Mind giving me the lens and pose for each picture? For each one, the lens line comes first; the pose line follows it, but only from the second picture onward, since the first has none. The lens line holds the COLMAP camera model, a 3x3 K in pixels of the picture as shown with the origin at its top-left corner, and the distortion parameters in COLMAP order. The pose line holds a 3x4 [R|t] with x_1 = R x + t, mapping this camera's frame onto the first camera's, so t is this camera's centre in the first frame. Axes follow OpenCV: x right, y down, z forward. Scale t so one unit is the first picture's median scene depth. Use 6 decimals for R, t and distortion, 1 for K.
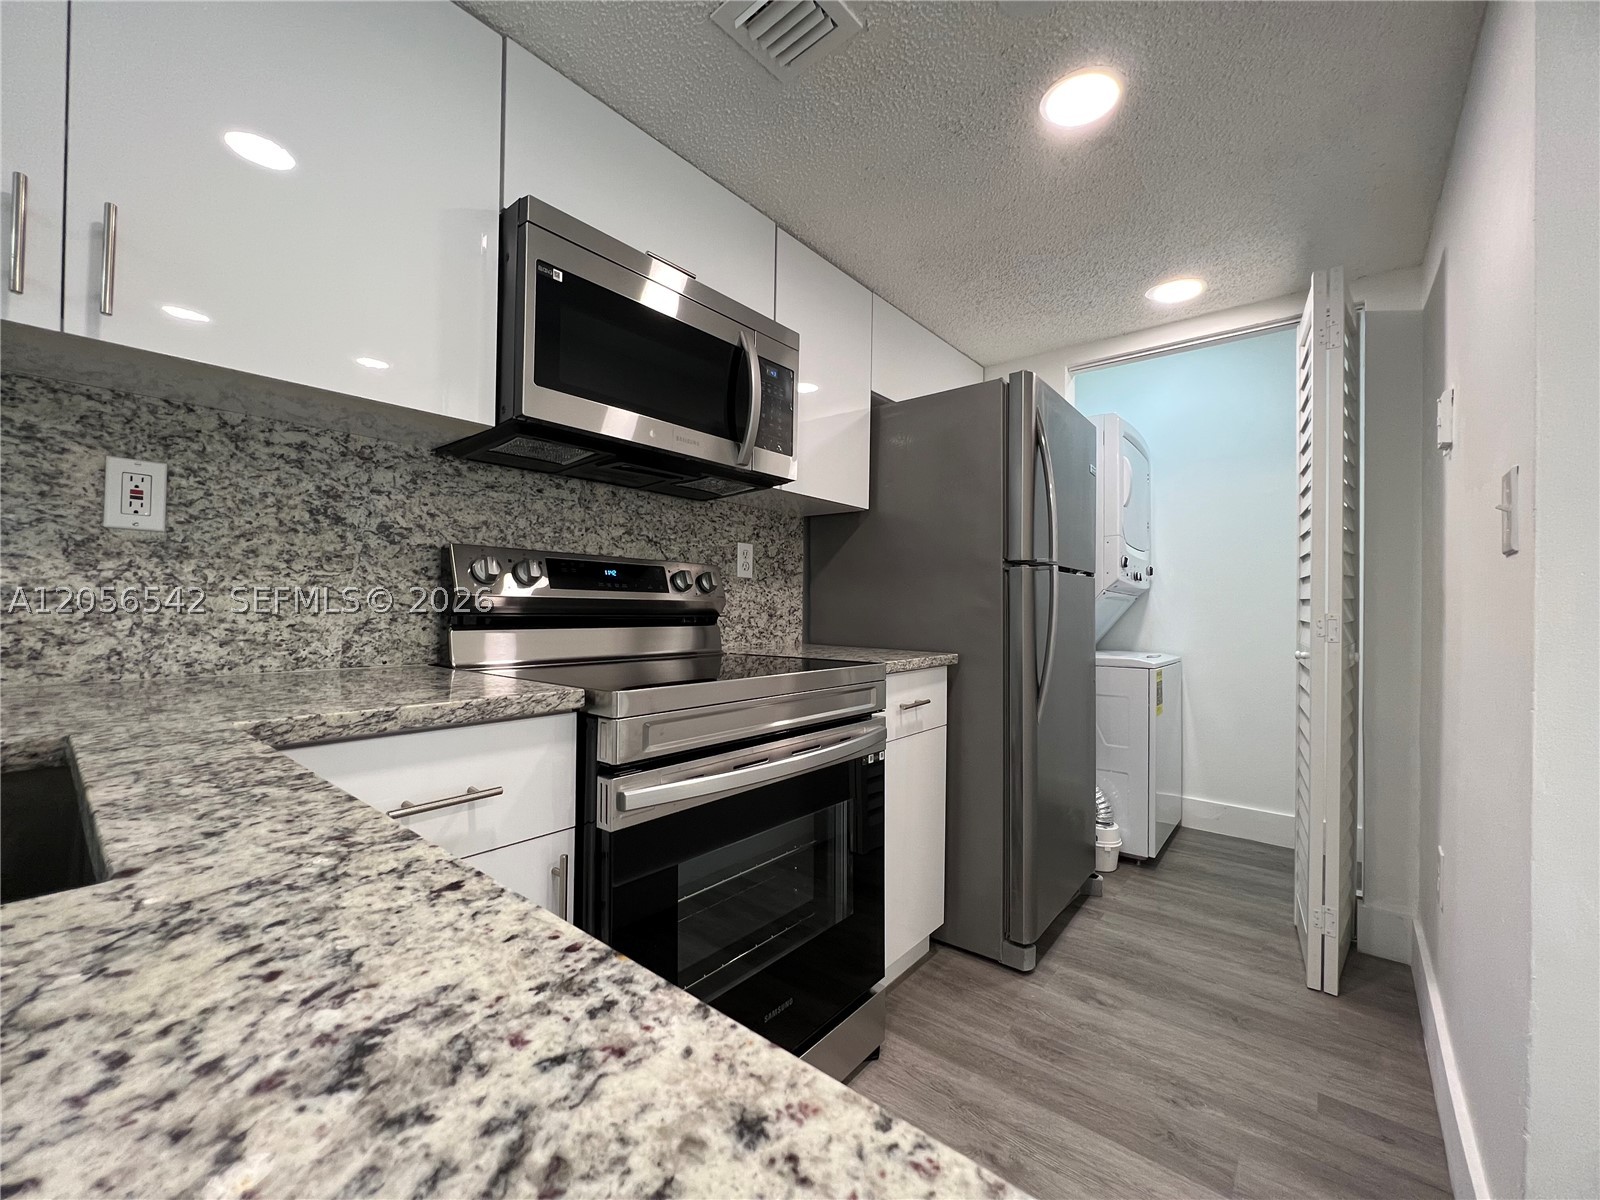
lens RADIAL K [[641.8, 0, 801.3], [0, 641.8, 600.7], [0, 0, 1]] dist [-0.002940, 0.000815]
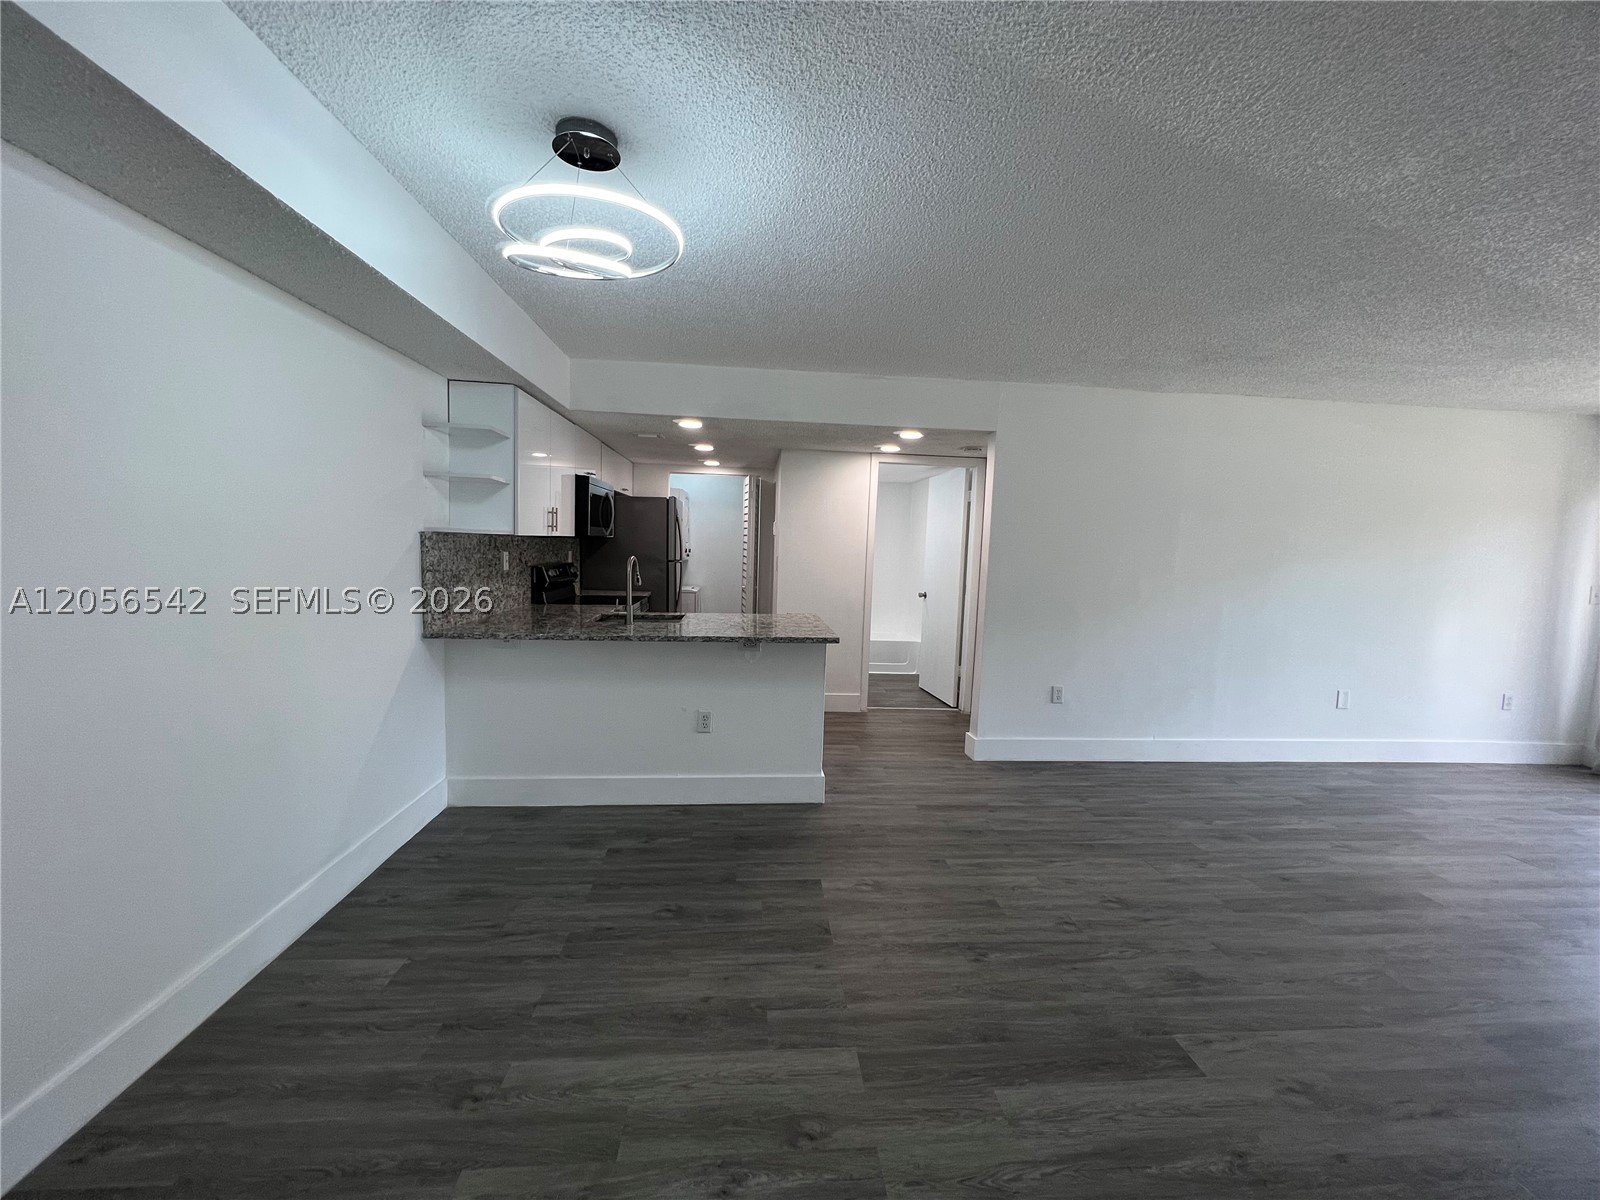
lens RADIAL K [[641.8, 0, 801.8], [0, 641.8, 600.5], [0, 0, 1]] dist [-0.002940, 0.000815]
pose [[0.712301, -0.054404, 0.699762, -1.717301], [-0.028386, 0.993943, 0.106171, -0.269950], [-0.701299, -0.095489, 0.706442, -2.013495]]
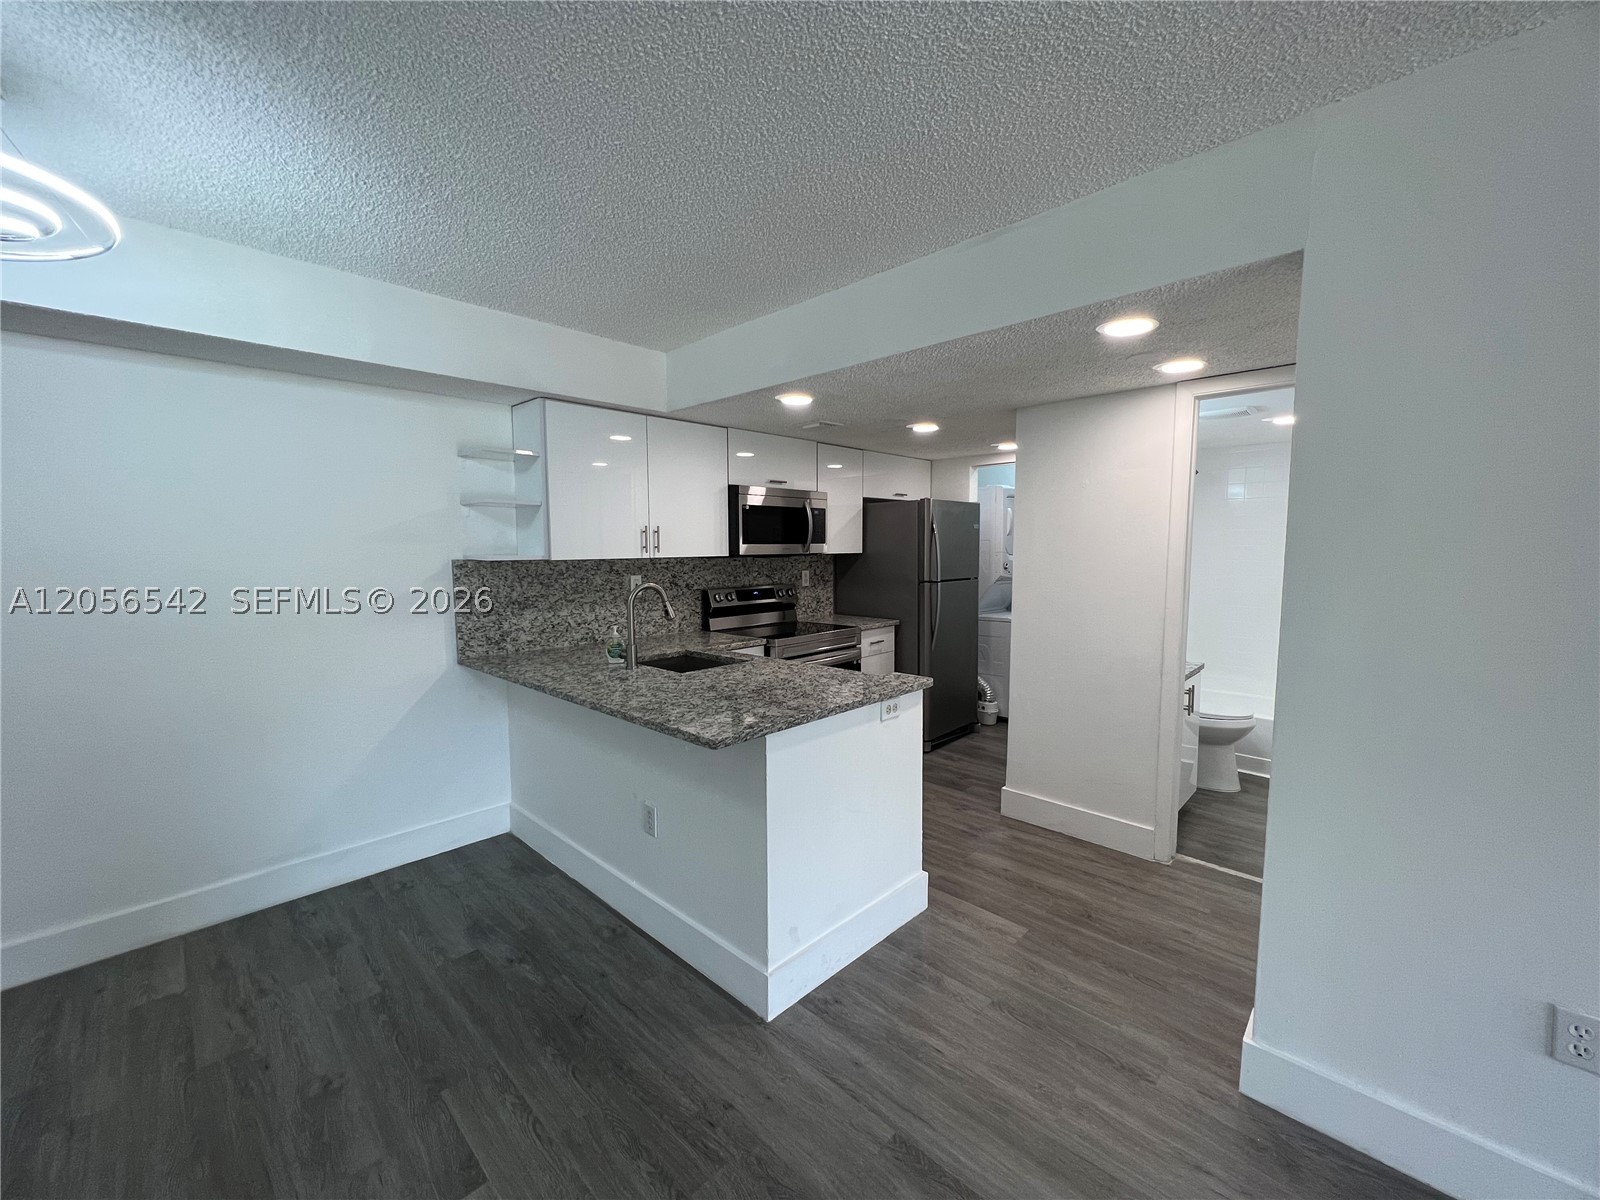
lens RADIAL K [[640.2, 0, 801.5], [0, 640.2, 601.8], [0, 0, 1]] dist [-0.002730, 0.000655]
pose [[0.997060, -0.012966, -0.075524, 0.090386], [0.020194, 0.995202, 0.095733, -0.277379], [0.073921, -0.096977, 0.992538, -1.712525]]
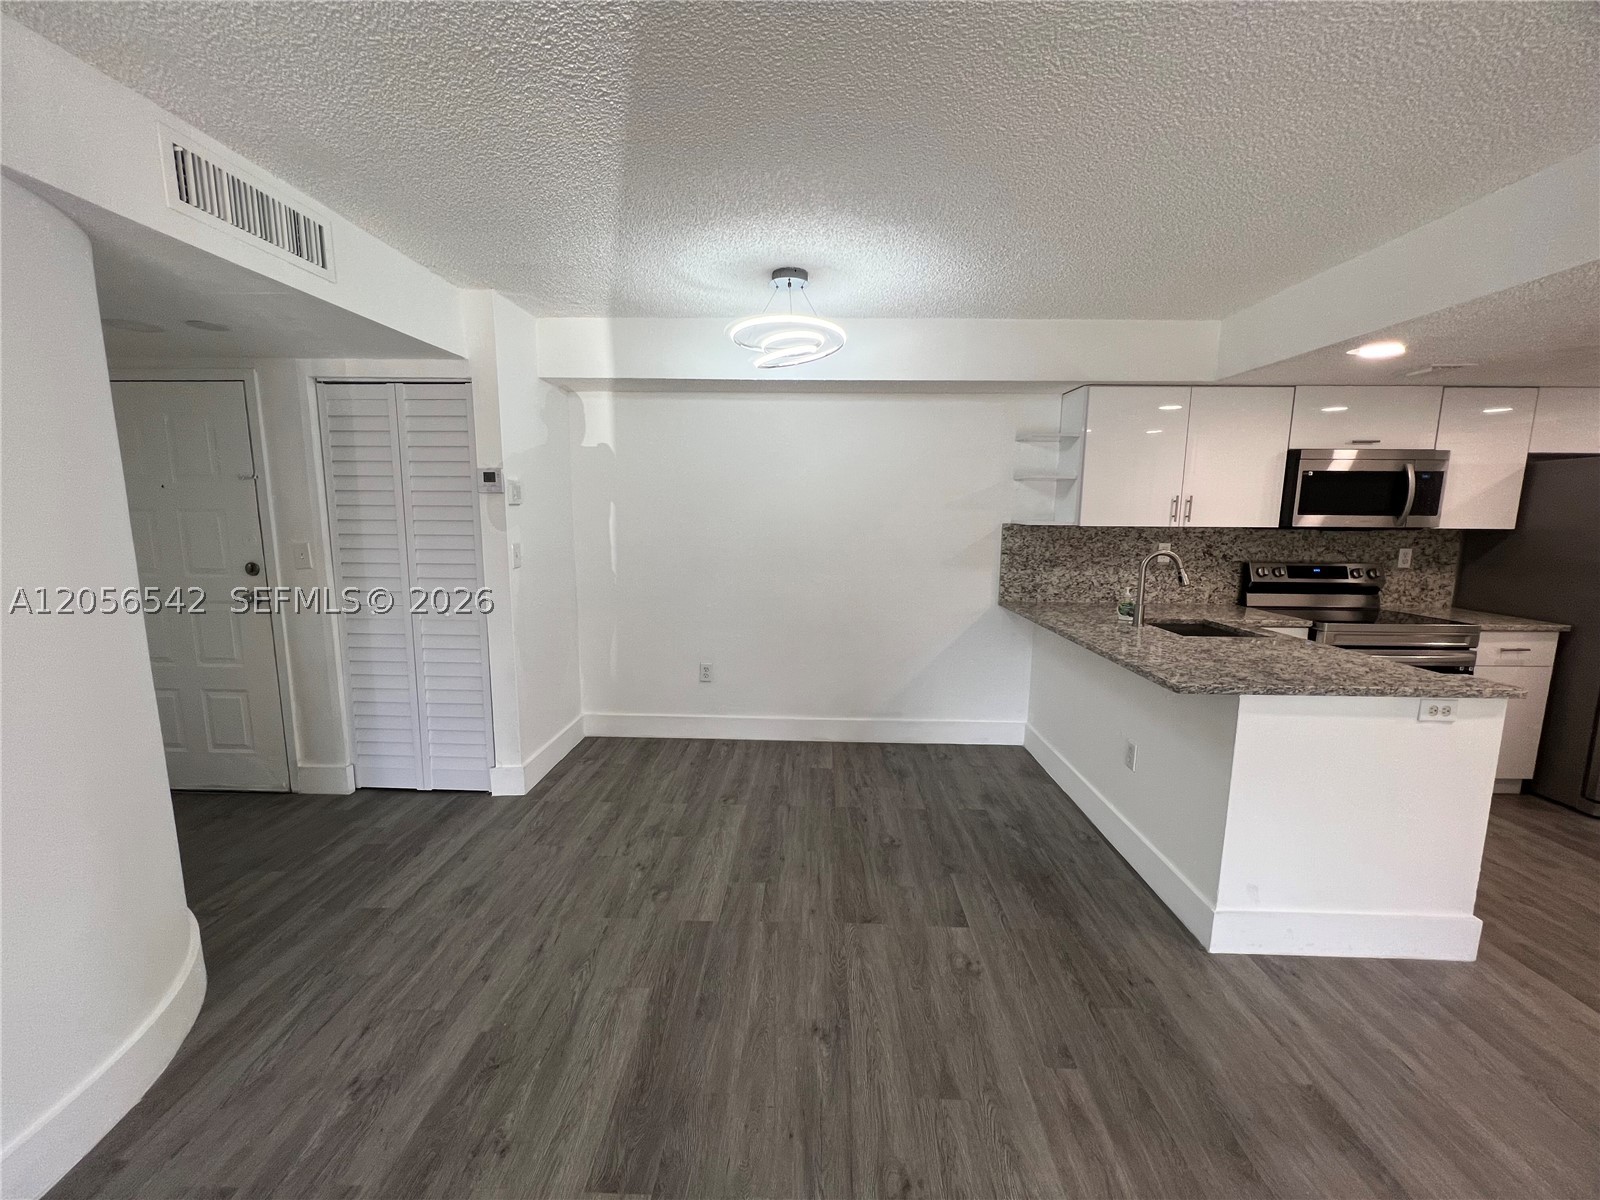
lens RADIAL K [[640.2, 0, 799.9], [0, 640.2, 600.2], [0, 0, 1]] dist [-0.002730, 0.000655]
pose [[0.620028, 0.101937, -0.777929, 0.377954], [0.007477, 0.990711, 0.135778, -0.288365], [0.784544, -0.090003, 0.613507, -2.038154]]
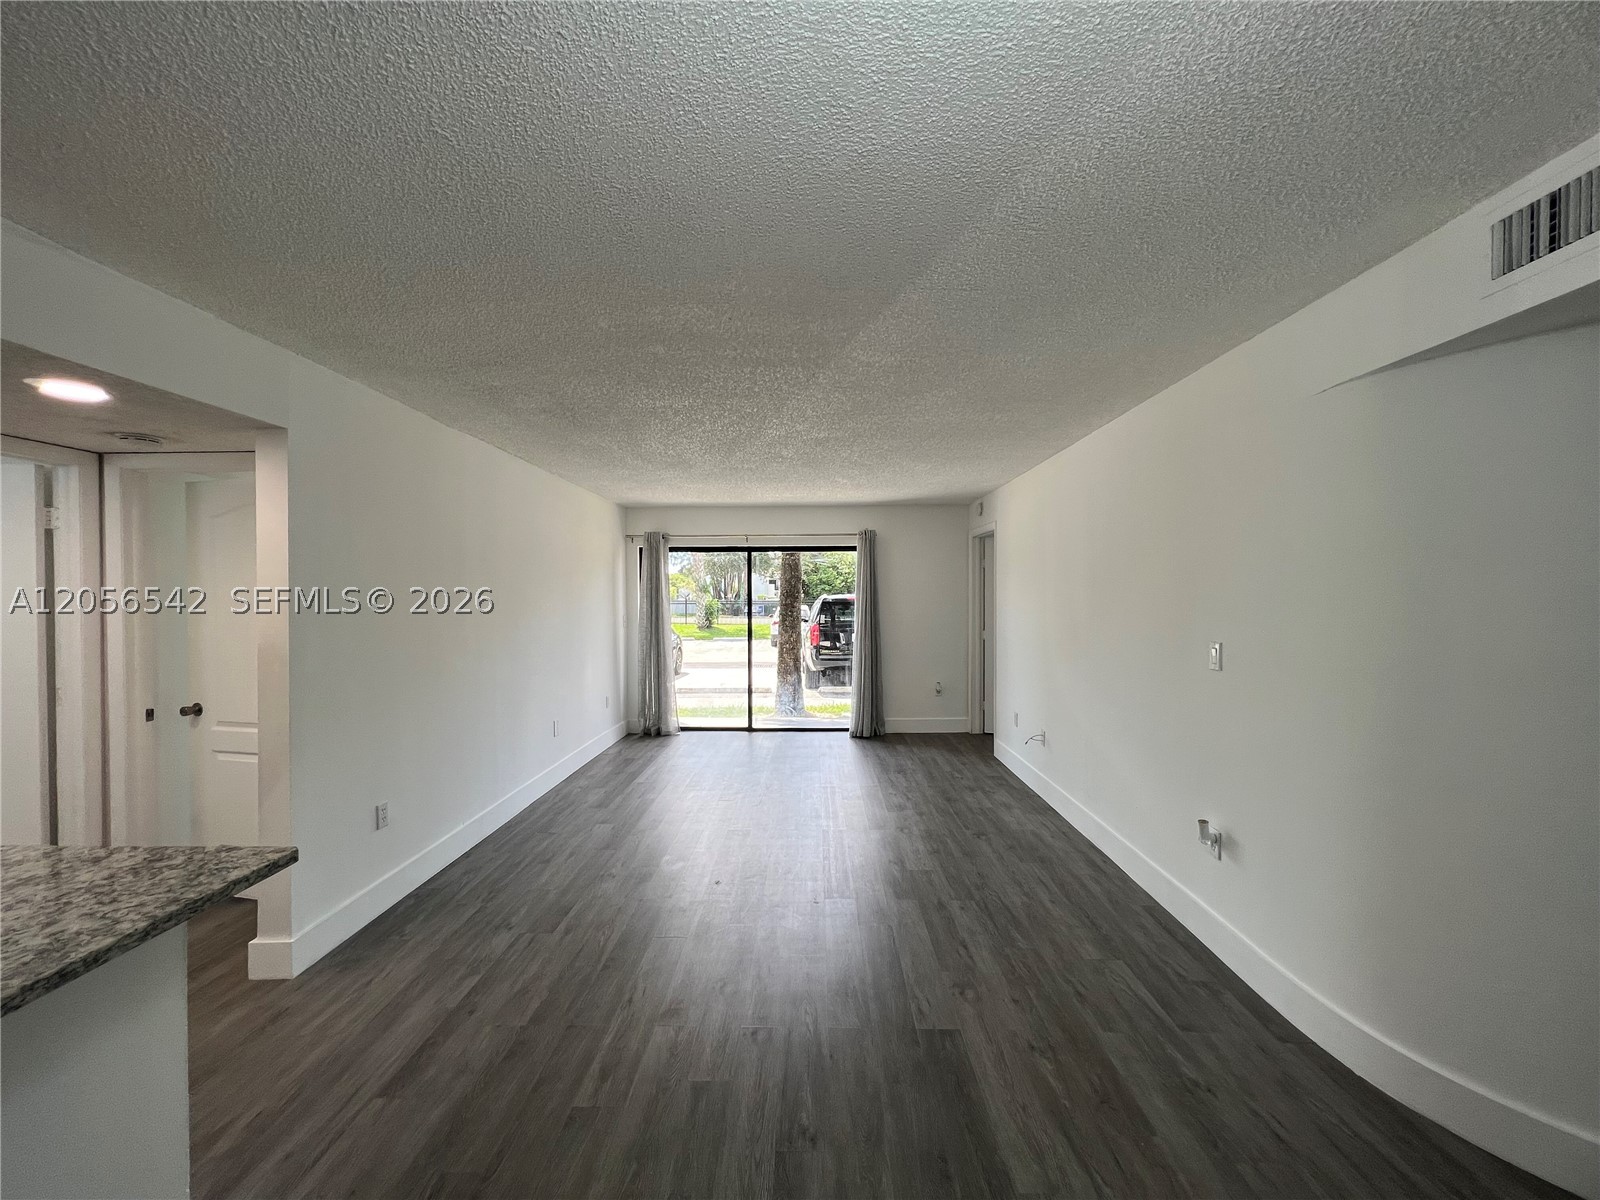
lens RADIAL K [[641.8, 0, 800.3], [0, 641.8, 601.5], [0, 0, 1]] dist [-0.002940, 0.000815]
pose [[-0.623241, -0.020035, 0.781773, -1.335592], [-0.012696, 0.999799, 0.015502, -0.309390], [-0.781926, -0.000264, -0.623371, -0.604560]]
